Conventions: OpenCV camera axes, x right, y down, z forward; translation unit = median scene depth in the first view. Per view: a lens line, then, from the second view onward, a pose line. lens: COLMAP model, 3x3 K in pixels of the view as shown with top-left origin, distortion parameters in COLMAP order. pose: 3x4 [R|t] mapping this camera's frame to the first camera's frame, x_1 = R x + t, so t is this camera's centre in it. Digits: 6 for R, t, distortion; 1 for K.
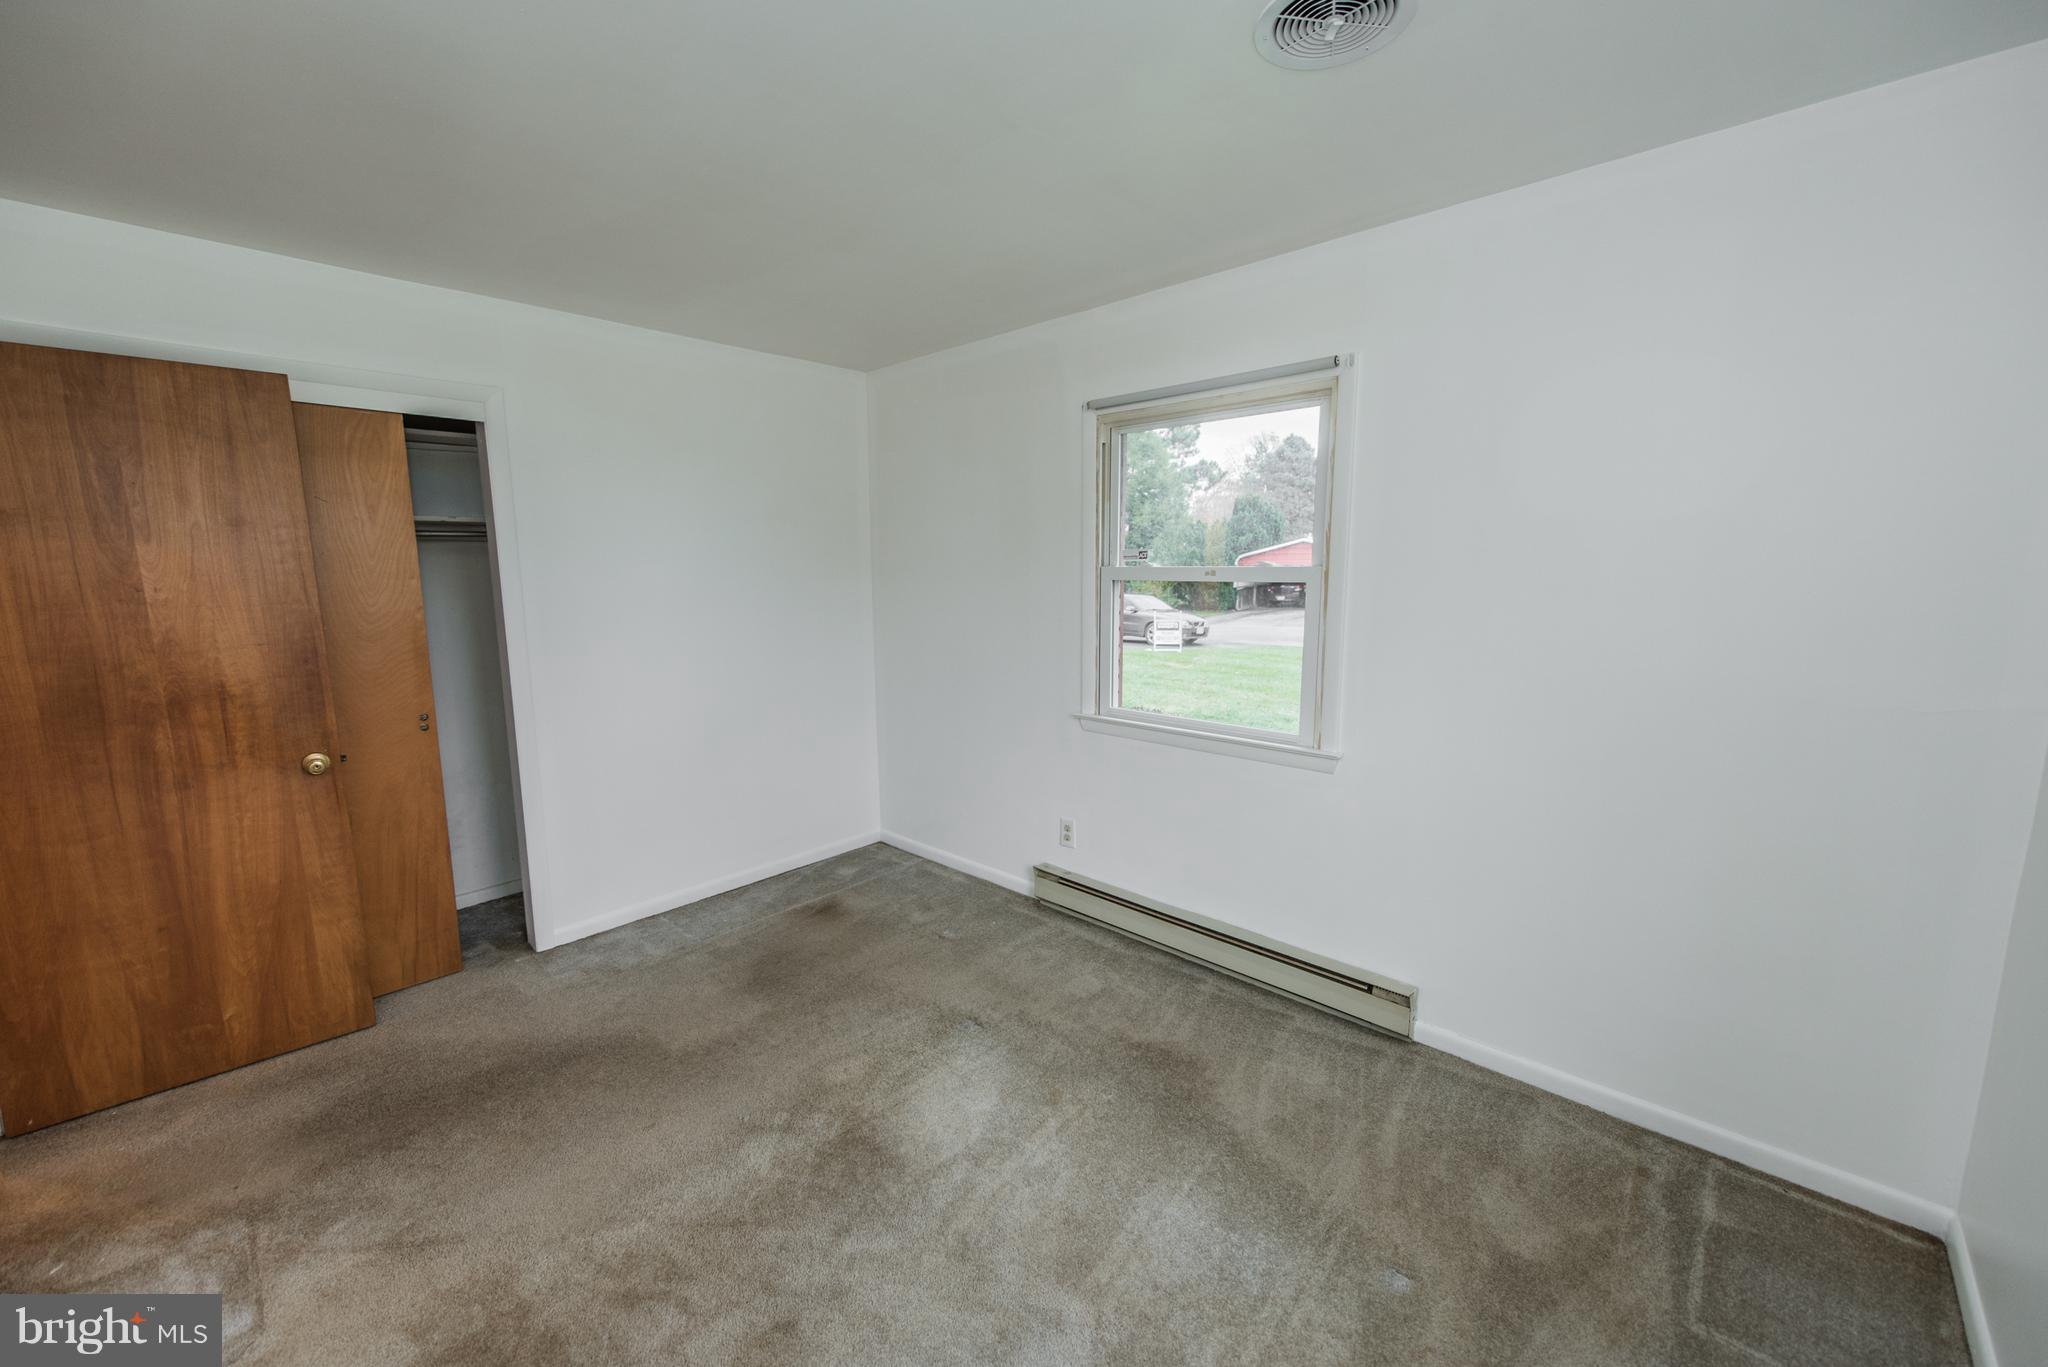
lens RADIAL K [[813.0, 0, 1016.9], [0, 813.0, 685.5], [0, 0, 1]] dist [0.006721, -0.000110]
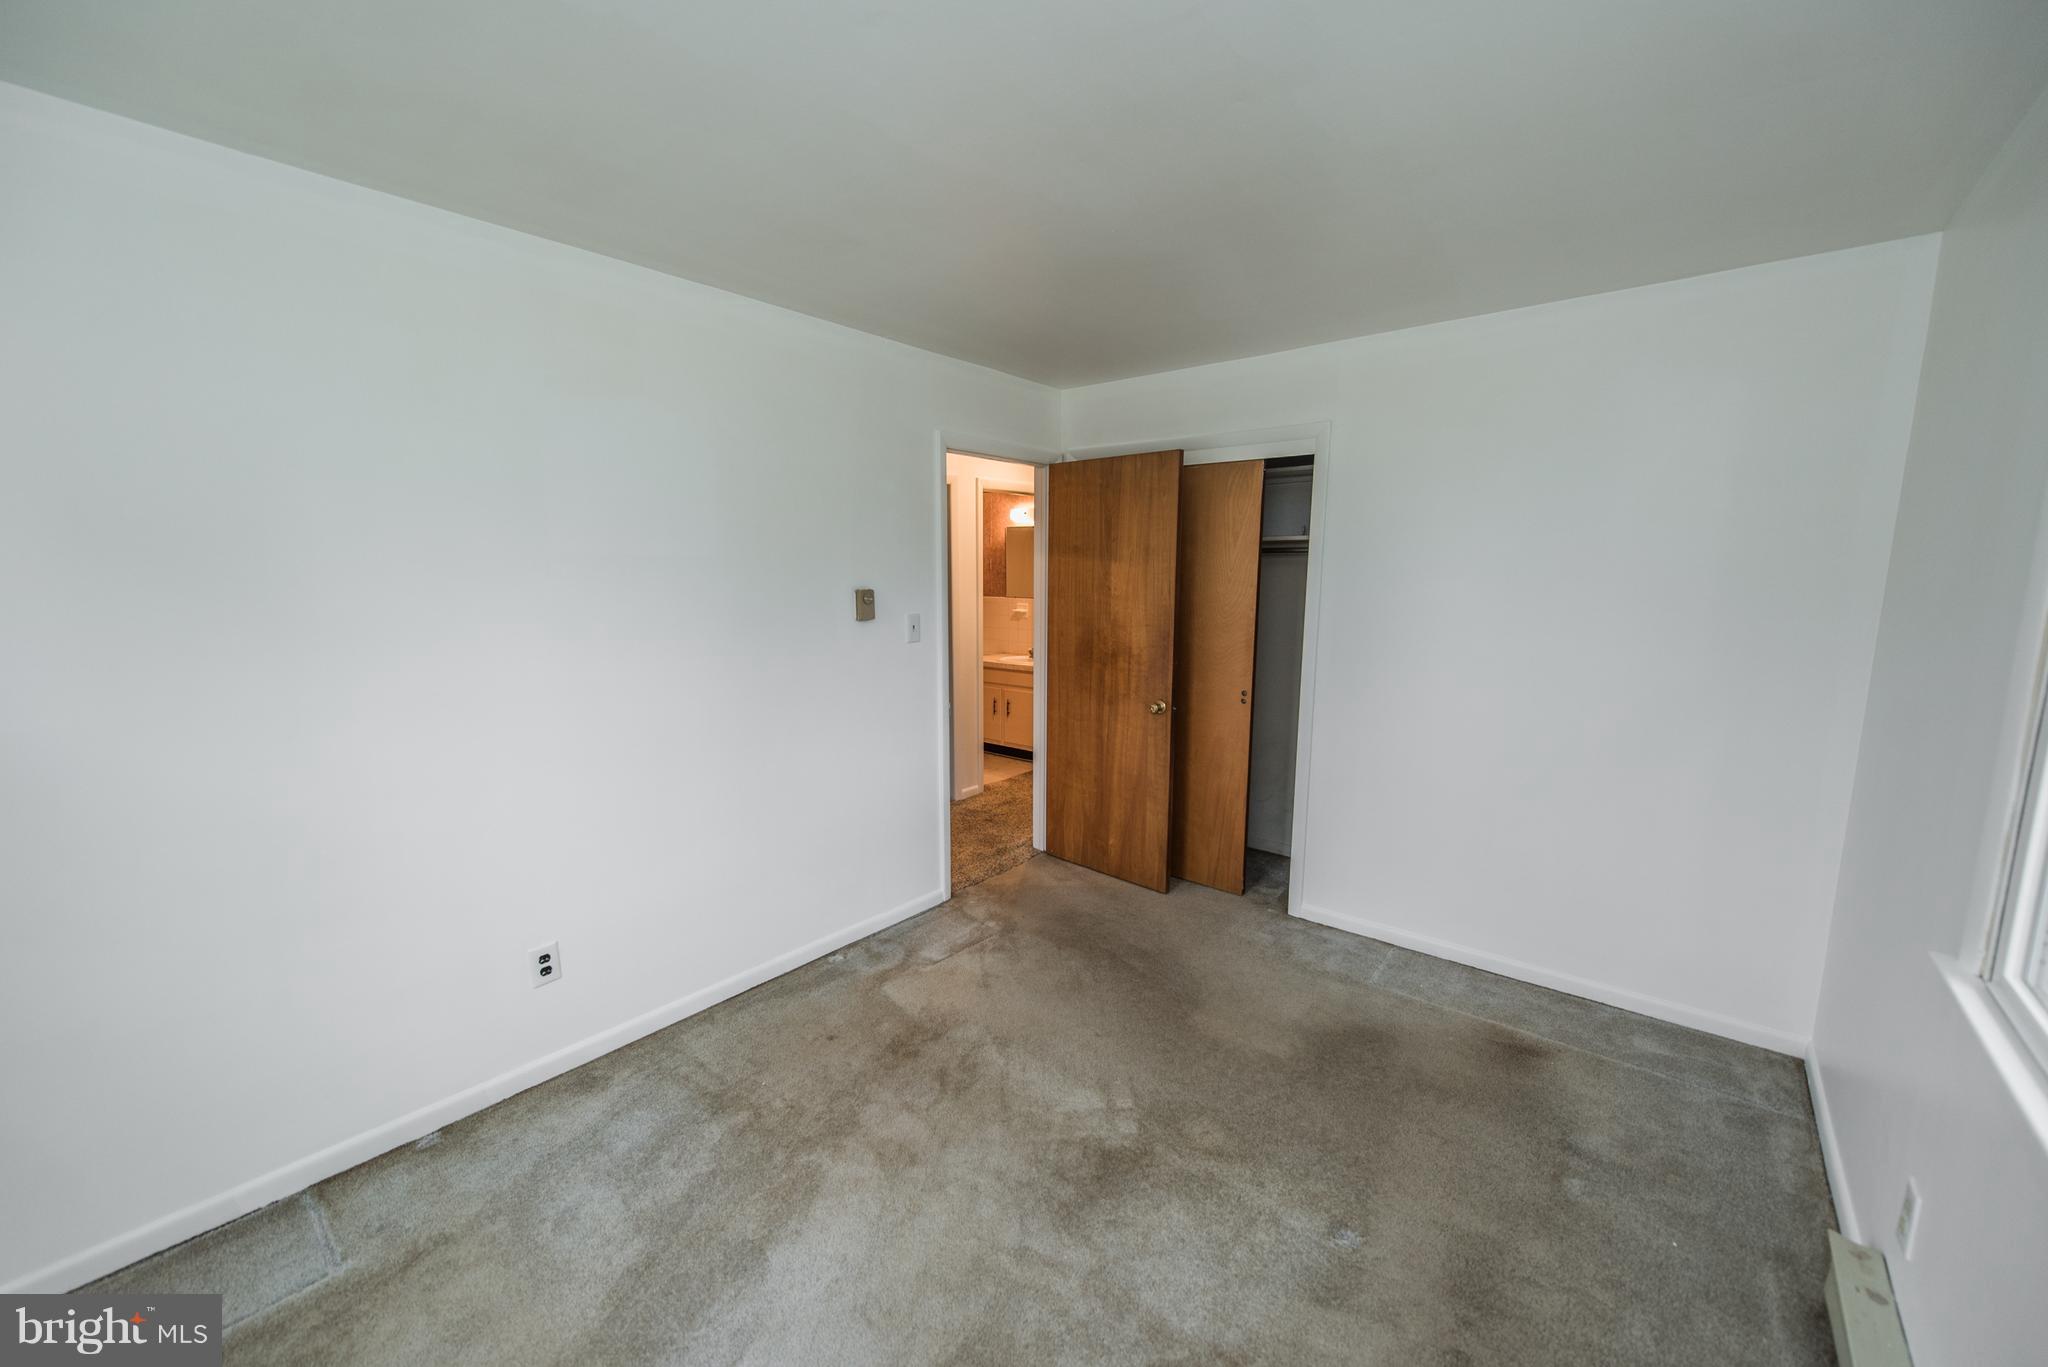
lens RADIAL K [[813.0, 0, 1022.9], [0, 813.0, 685.1], [0, 0, 1]] dist [0.006721, -0.000110]
pose [[0.031296, 0.153008, -0.987729, 0.644050], [-0.147436, 0.978110, 0.146847, -0.134326], [0.988576, 0.141031, 0.053170, 0.703712]]
